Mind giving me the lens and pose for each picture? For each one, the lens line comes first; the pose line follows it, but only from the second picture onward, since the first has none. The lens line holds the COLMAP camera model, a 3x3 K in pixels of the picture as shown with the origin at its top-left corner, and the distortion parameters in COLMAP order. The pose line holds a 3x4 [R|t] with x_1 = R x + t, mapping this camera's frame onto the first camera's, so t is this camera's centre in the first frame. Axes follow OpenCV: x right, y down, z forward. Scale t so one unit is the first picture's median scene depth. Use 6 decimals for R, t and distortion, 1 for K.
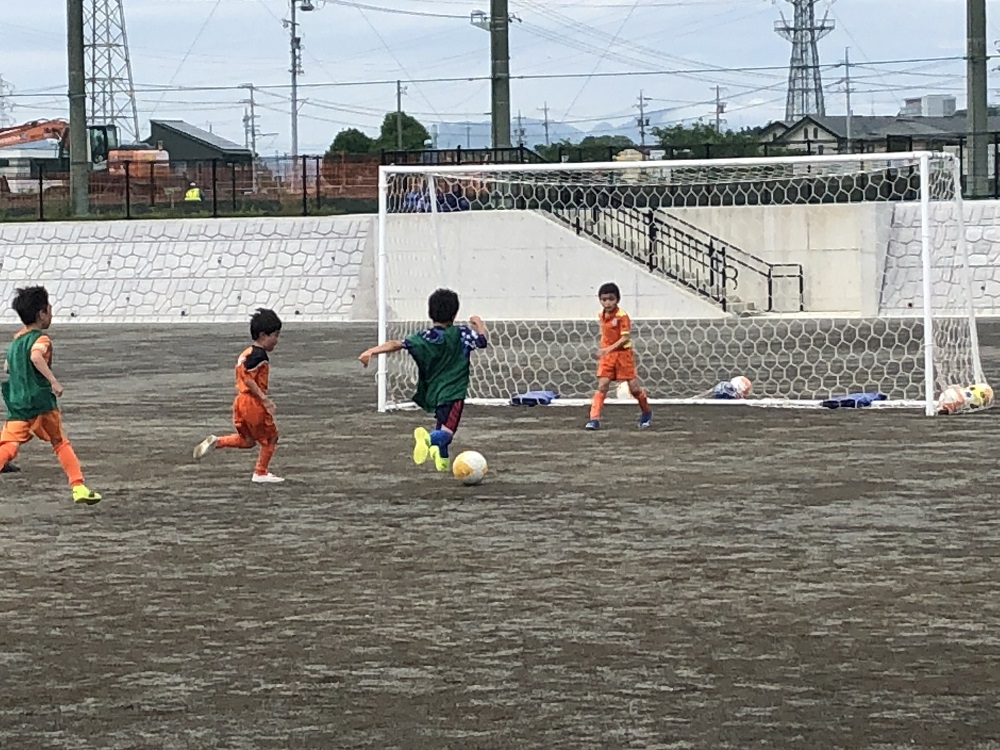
lens RADIAL K [[2814.9, 0, 500.0], [0, 2814.9, 375.0], [0, 0, 1]] dist [0.063291, -0.428721]
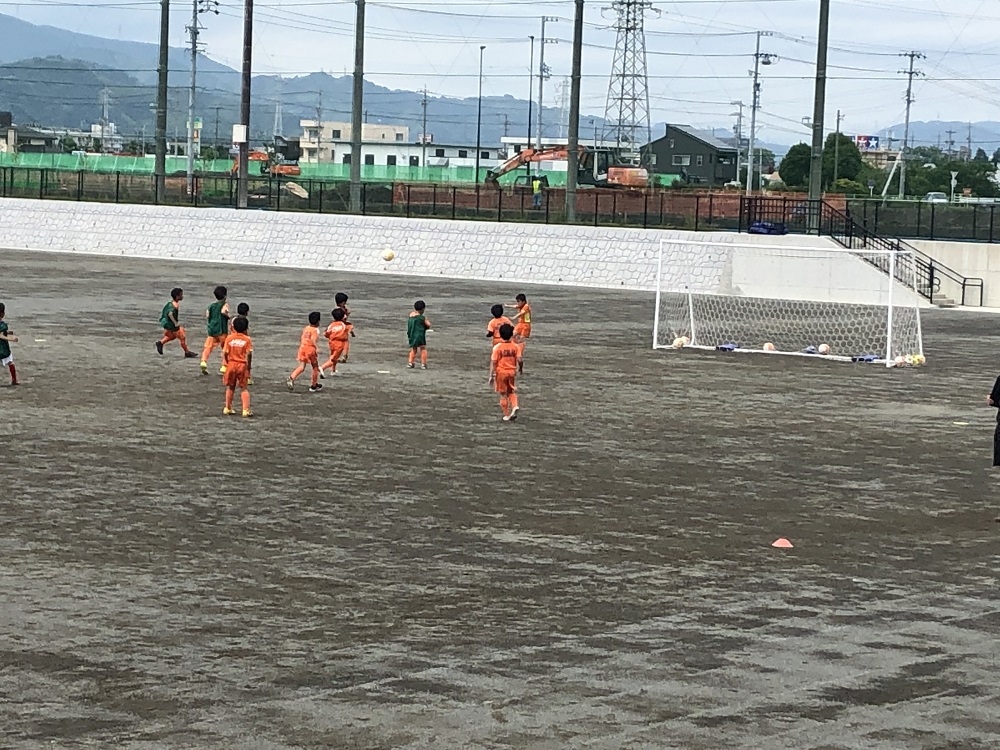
lens RADIAL K [[2770.5, 0, 500.0], [0, 2770.5, 375.0], [0, 0, 1]] dist [0.020732, 0.061612]
pose [[0.975684, 0.071985, -0.207025, 0.168411], [-0.066267, 0.997208, 0.034434, -0.019249], [0.208926, -0.019878, 0.977729, -0.669499]]
